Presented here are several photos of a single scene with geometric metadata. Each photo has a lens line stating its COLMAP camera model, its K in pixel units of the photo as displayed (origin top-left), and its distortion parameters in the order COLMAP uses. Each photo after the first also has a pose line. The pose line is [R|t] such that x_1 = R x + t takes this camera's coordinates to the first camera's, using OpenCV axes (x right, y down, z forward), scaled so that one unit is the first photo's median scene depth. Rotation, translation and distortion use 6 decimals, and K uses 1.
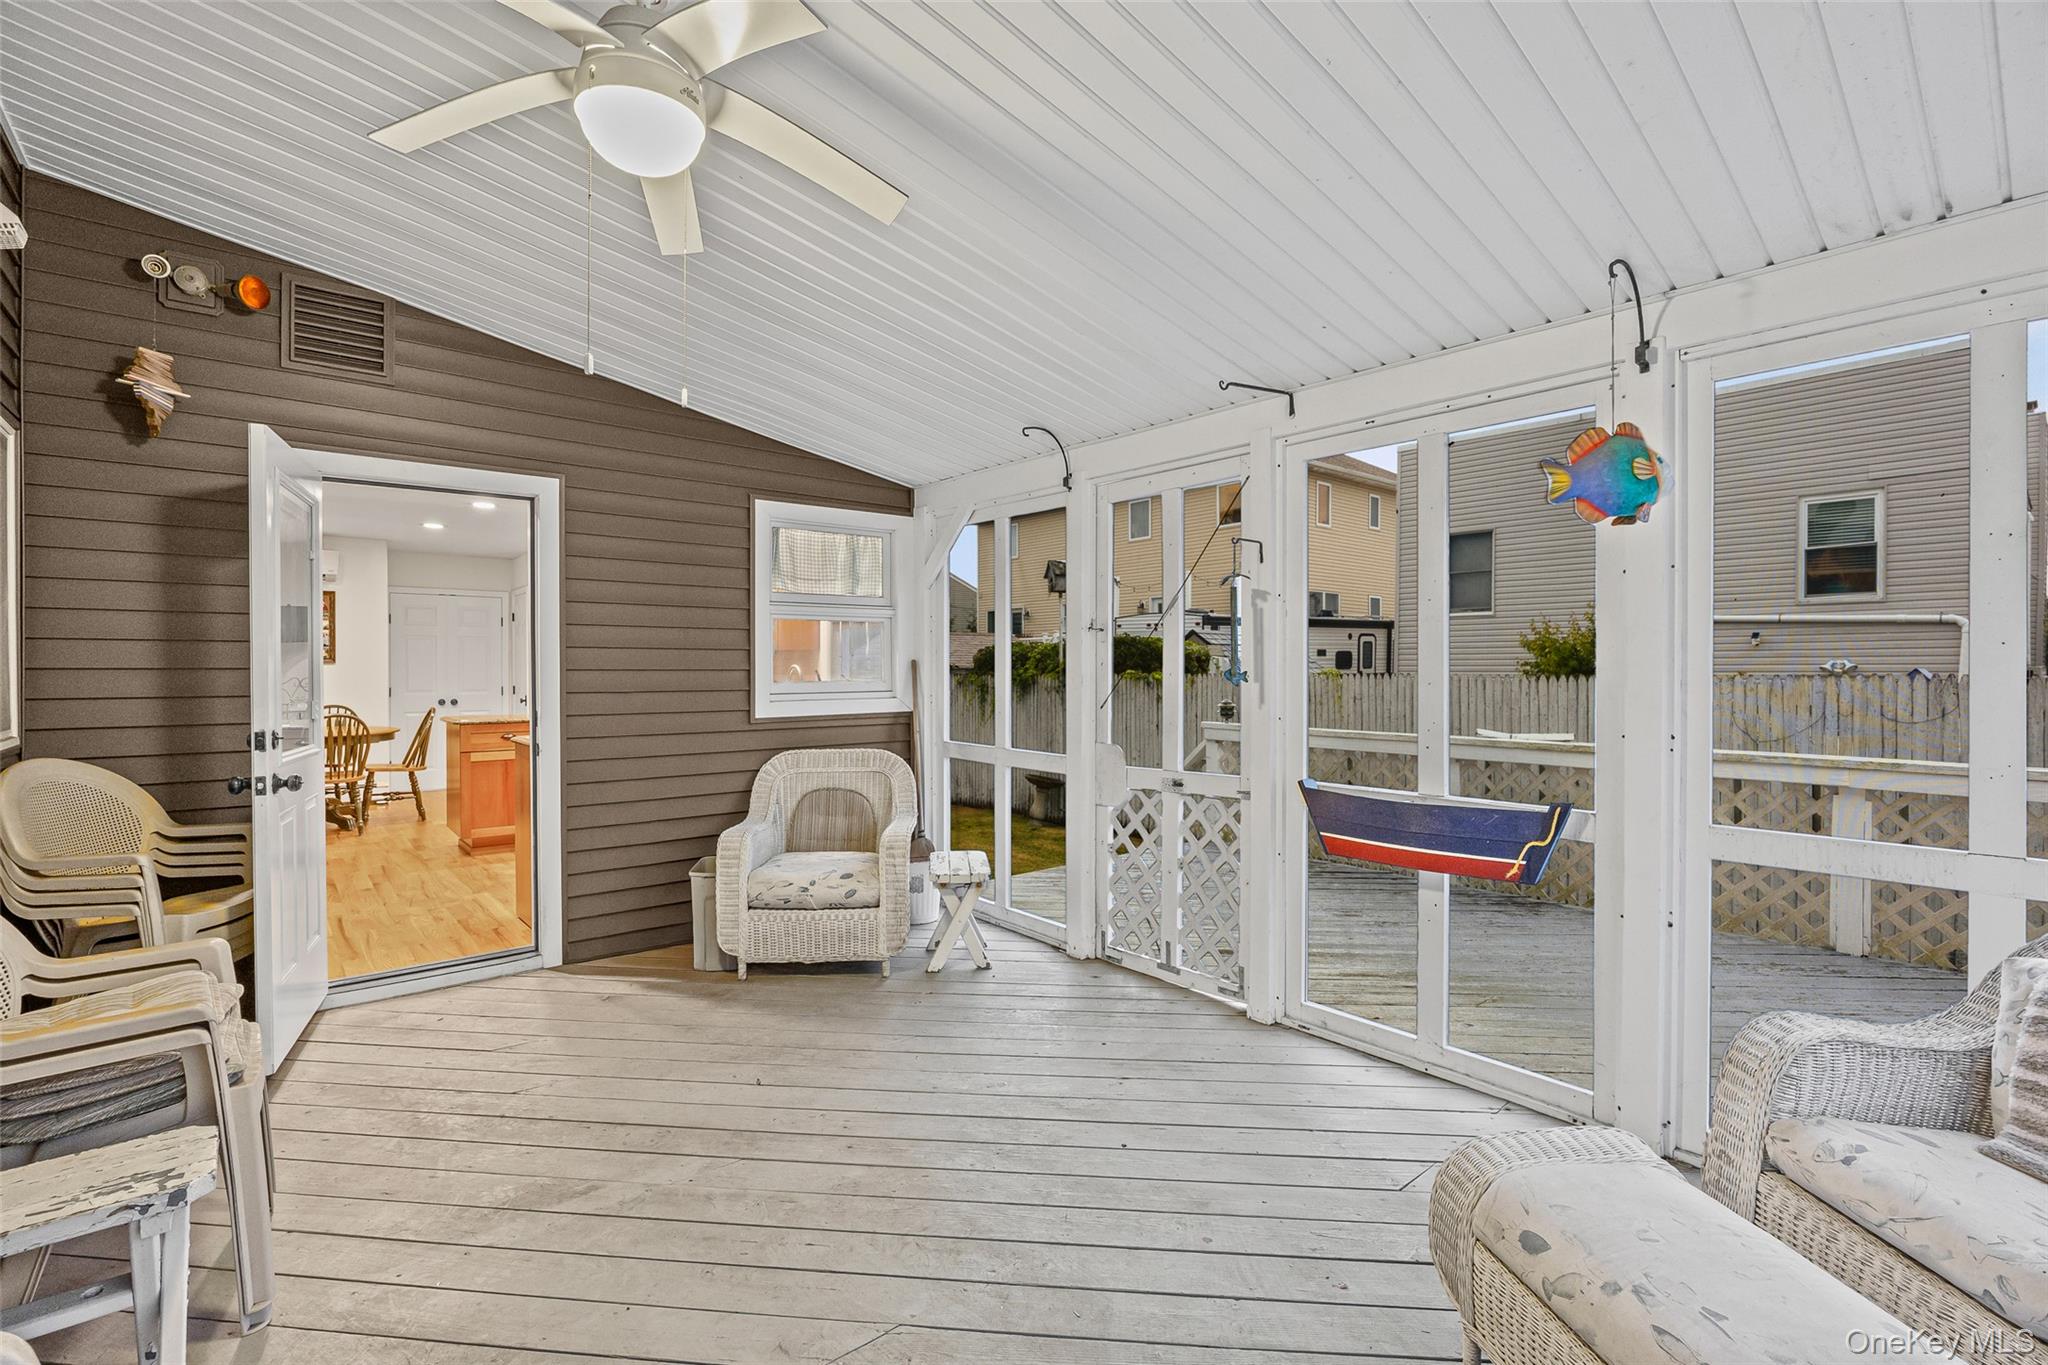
lens RADIAL K [[914.5, 0, 1015.2], [0, 914.5, 677.0], [0, 0, 1]] dist [-0.004388, 0.000080]
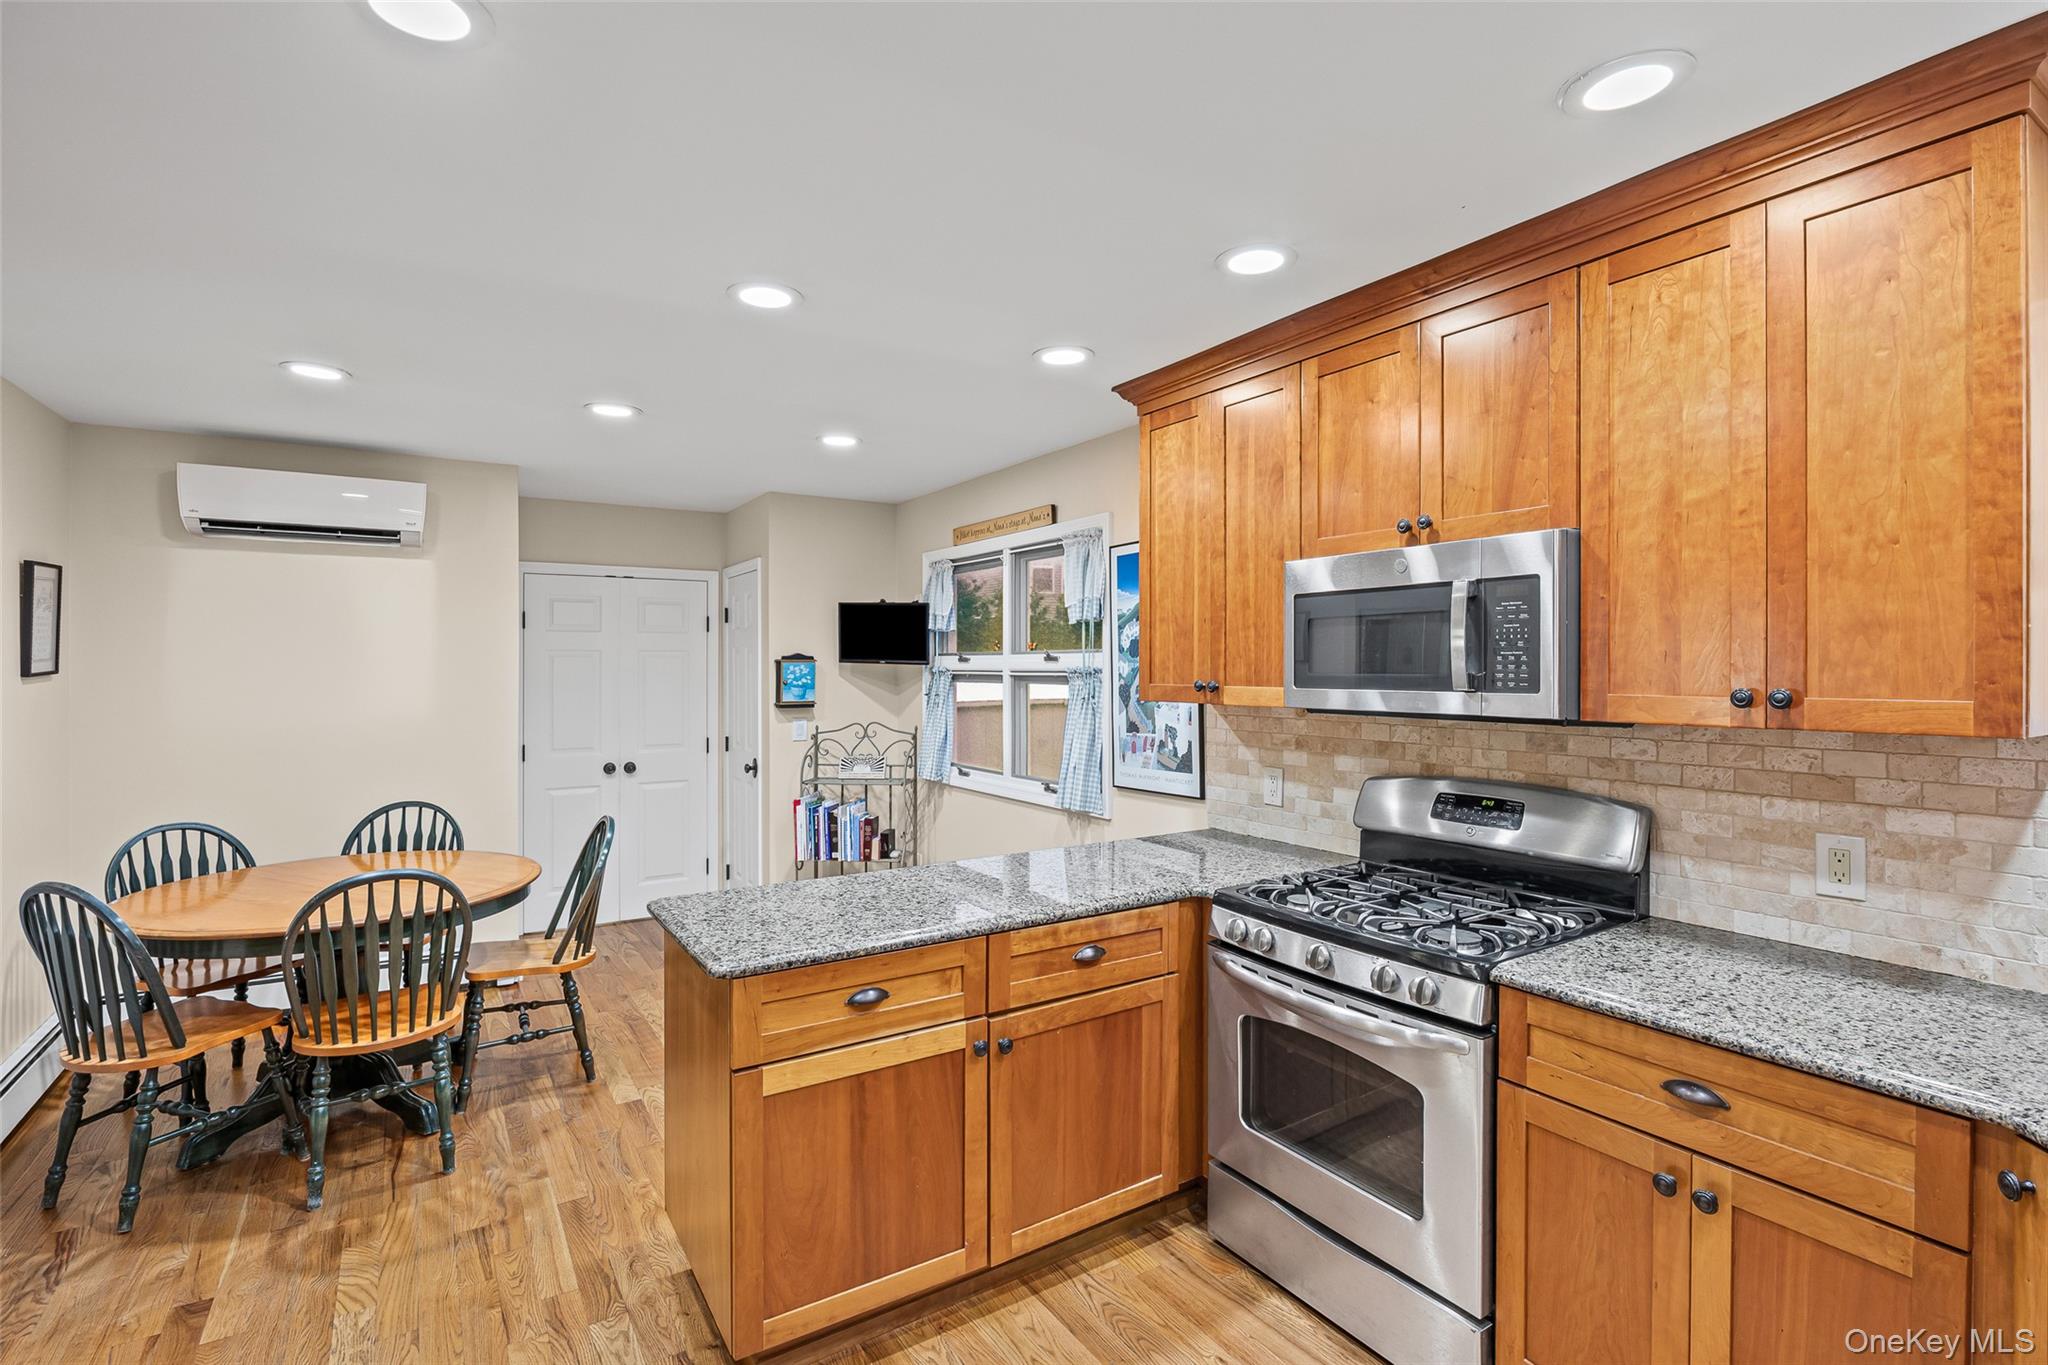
lens RADIAL K [[961.3, 0, 1030.2], [0, 961.3, 668.2], [0, 0, 1]] dist [-0.008922, 0.001434]
pose [[0.992747, -0.001968, -0.120203, -0.472482], [0.000854, 0.999956, -0.009323, -0.043934], [0.120216, 0.009153, 0.992706, 0.700049]]
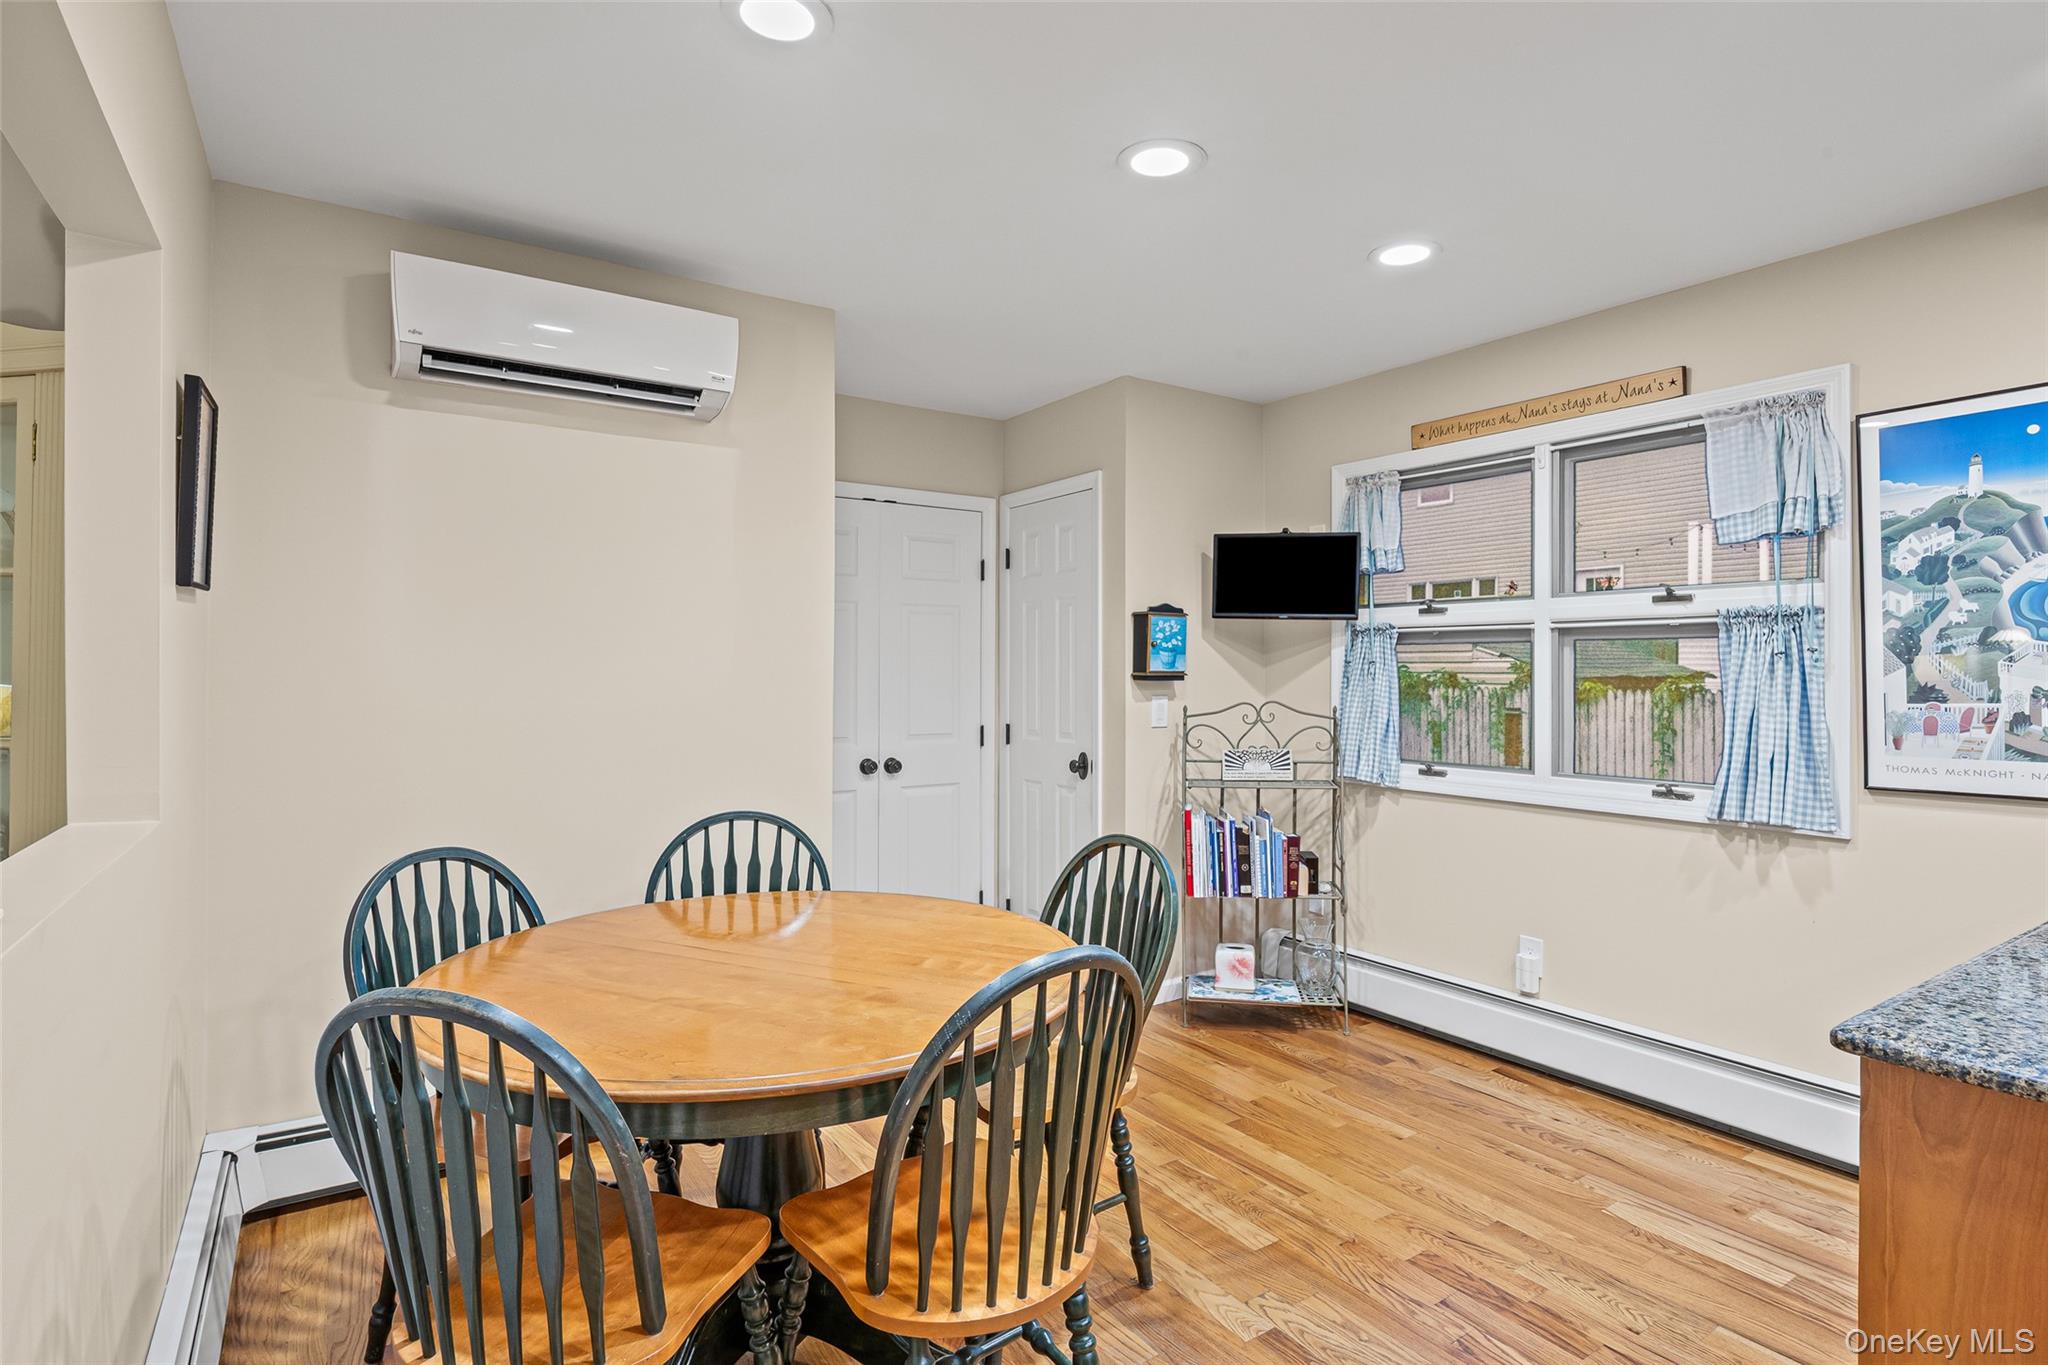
lens RADIAL K [[1026.1, 0, 1029.3], [0, 1026.1, 666.1], [0, 0, 1]] dist [-0.003154, 0.000267]
pose [[0.995786, 0.002077, -0.091681, -0.808952], [-0.003511, 0.999874, -0.015486, -0.015435], [0.091638, 0.015742, 0.995668, 0.872464]]
